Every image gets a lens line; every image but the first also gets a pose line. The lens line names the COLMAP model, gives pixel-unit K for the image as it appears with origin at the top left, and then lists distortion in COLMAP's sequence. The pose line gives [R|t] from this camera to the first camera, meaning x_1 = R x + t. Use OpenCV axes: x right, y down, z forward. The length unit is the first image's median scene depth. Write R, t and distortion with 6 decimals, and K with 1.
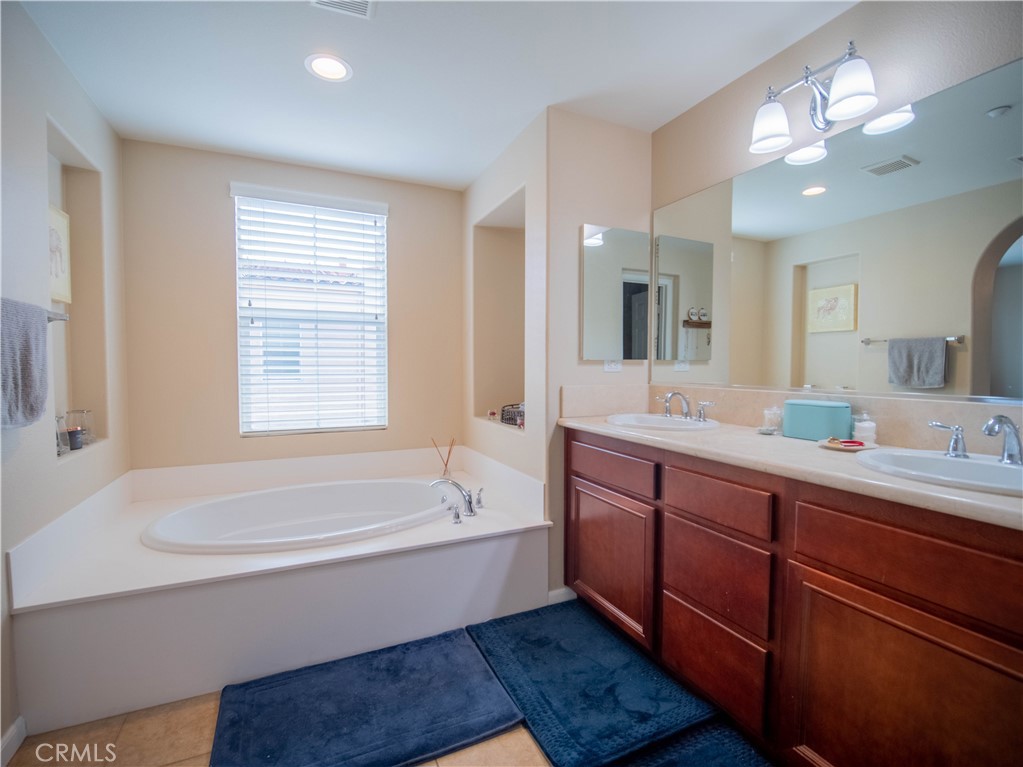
lens RADIAL K [[464.0, 0, 512.0], [0, 464.0, 383.0], [0, 0, 1]] dist [-0.015406, -0.002853]
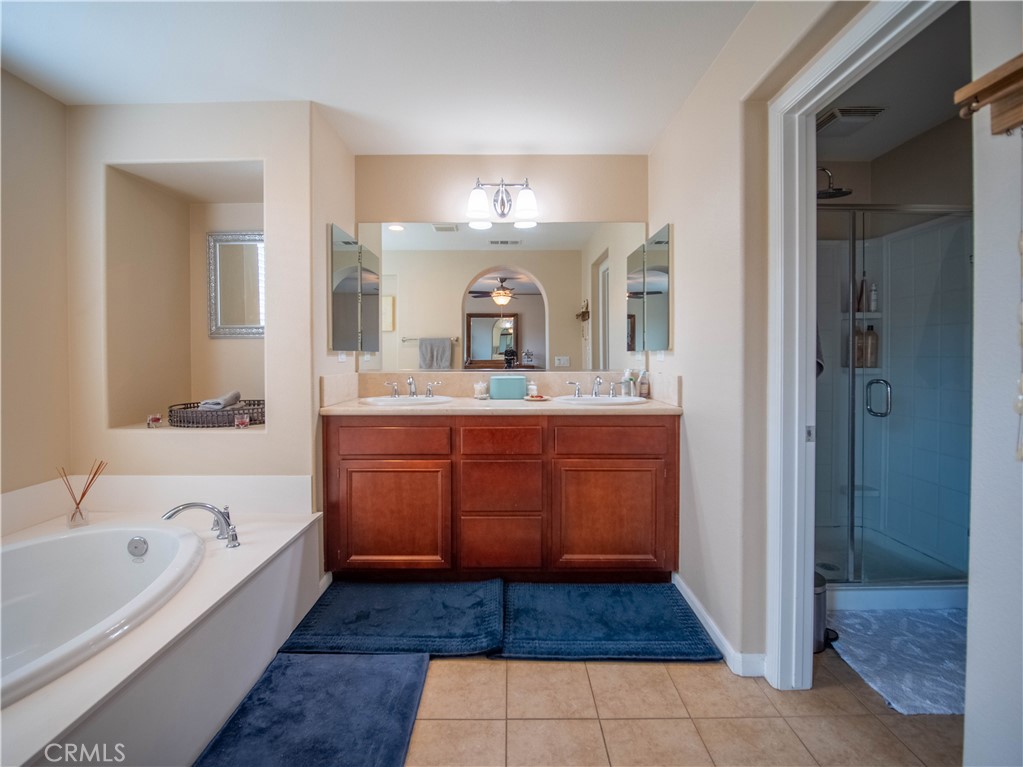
lens RADIAL K [[464.0, 0, 509.0], [0, 464.0, 360.5], [0, 0, 1]] dist [-0.015406, -0.002853]
pose [[0.435298, -0.011179, 0.900217, -0.738461], [0.040051, 0.999173, -0.006959, -0.005376], [-0.899395, 0.039083, 0.435386, 0.212176]]
